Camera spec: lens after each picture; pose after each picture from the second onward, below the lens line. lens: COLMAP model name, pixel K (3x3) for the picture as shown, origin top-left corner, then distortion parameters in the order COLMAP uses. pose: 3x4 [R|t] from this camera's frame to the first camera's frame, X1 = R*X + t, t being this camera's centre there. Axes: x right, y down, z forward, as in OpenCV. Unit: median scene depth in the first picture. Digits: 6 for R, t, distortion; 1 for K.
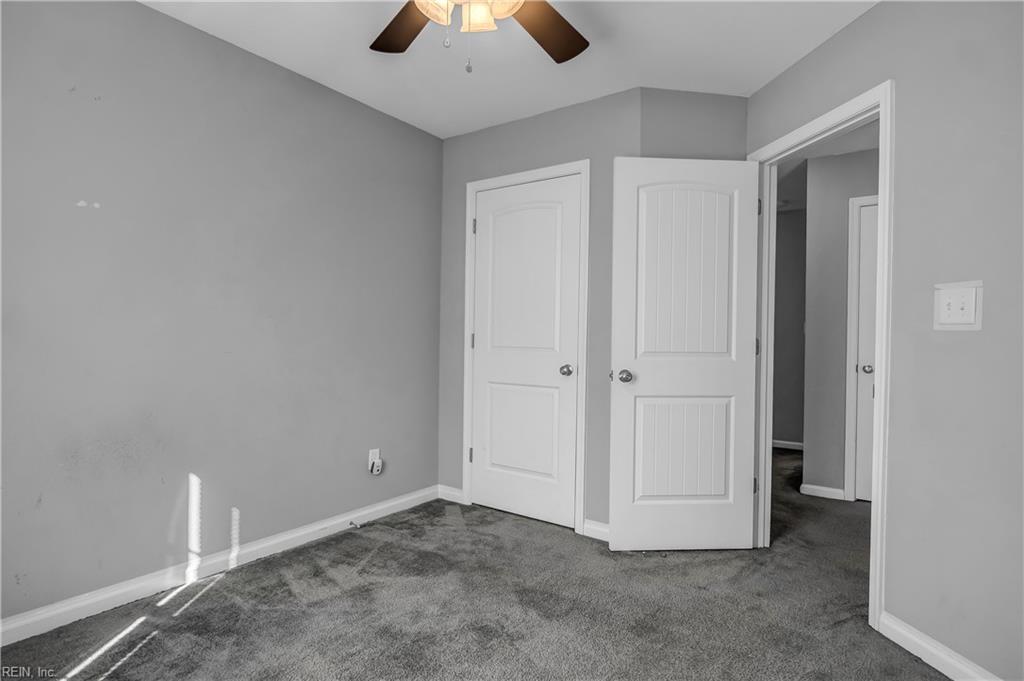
lens RADIAL K [[544.0, 0, 511.1], [0, 544.0, 337.0], [0, 0, 1]] dist [0.012026, -0.007271]
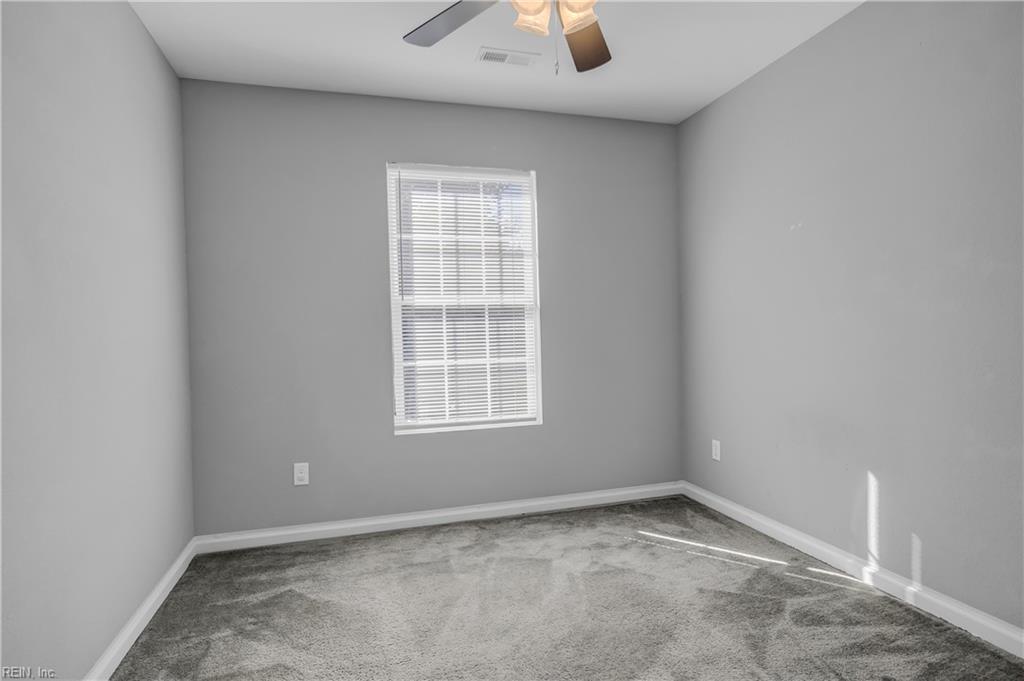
lens RADIAL K [[544.0, 0, 510.3], [0, 544.0, 341.6], [0, 0, 1]] dist [0.012026, -0.007271]
pose [[-0.609532, 0.018338, -0.792549, 0.555484], [0.009893, 0.999831, 0.015526, -0.000591], [0.792700, 0.001623, -0.609610, 1.079621]]
